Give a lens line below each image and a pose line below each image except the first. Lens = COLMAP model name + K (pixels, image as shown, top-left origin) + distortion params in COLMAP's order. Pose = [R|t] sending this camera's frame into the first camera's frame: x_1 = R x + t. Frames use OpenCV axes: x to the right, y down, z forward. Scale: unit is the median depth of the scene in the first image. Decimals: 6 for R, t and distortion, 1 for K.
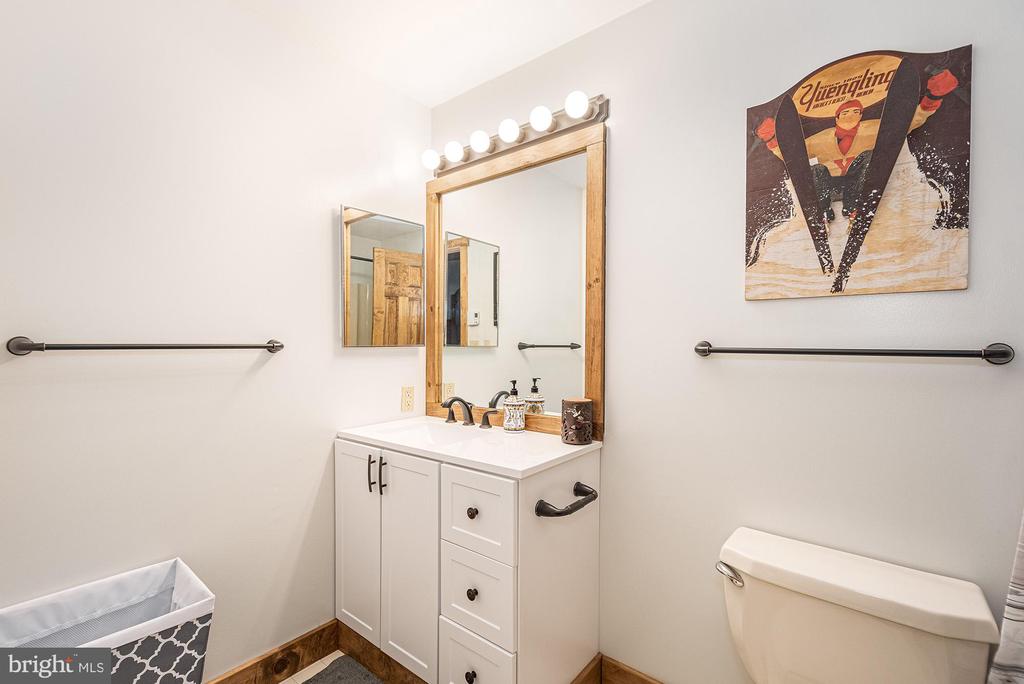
lens RADIAL K [[454.0, 0, 509.3], [0, 454.0, 346.2], [0, 0, 1]] dist [0.004267, -0.000682]
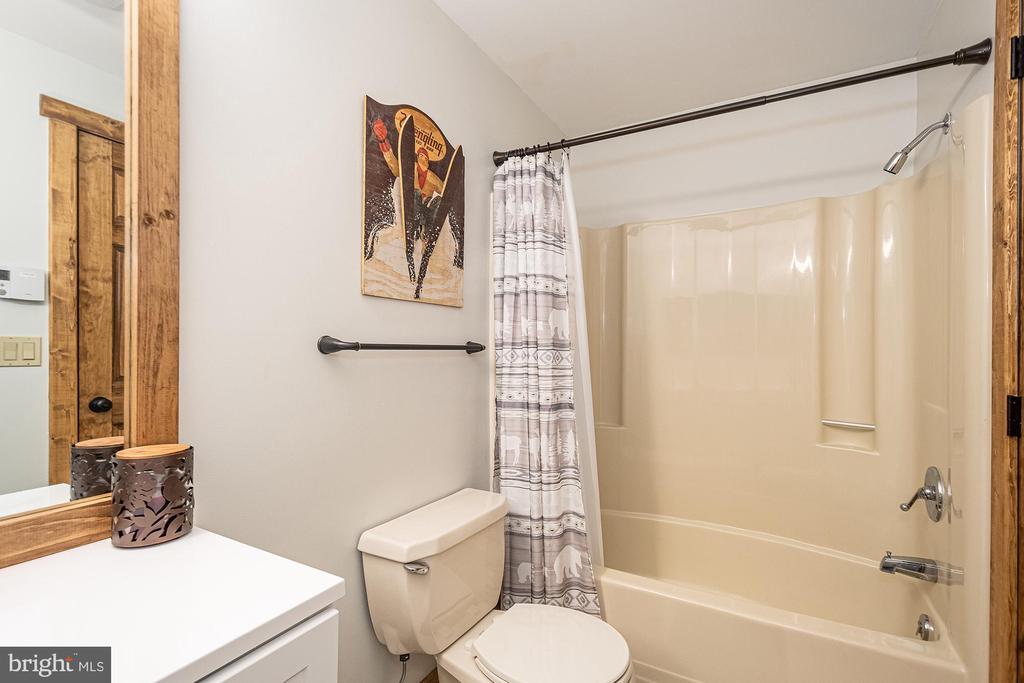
lens RADIAL K [[454.0, 0, 509.3], [0, 454.0, 345.7], [0, 0, 1]] dist [0.004267, -0.000682]
pose [[-0.153537, -0.010689, 0.988085, -0.524279], [-0.012556, 0.999882, 0.008866, -0.005231], [-0.988063, -0.011045, -0.153653, 0.924752]]
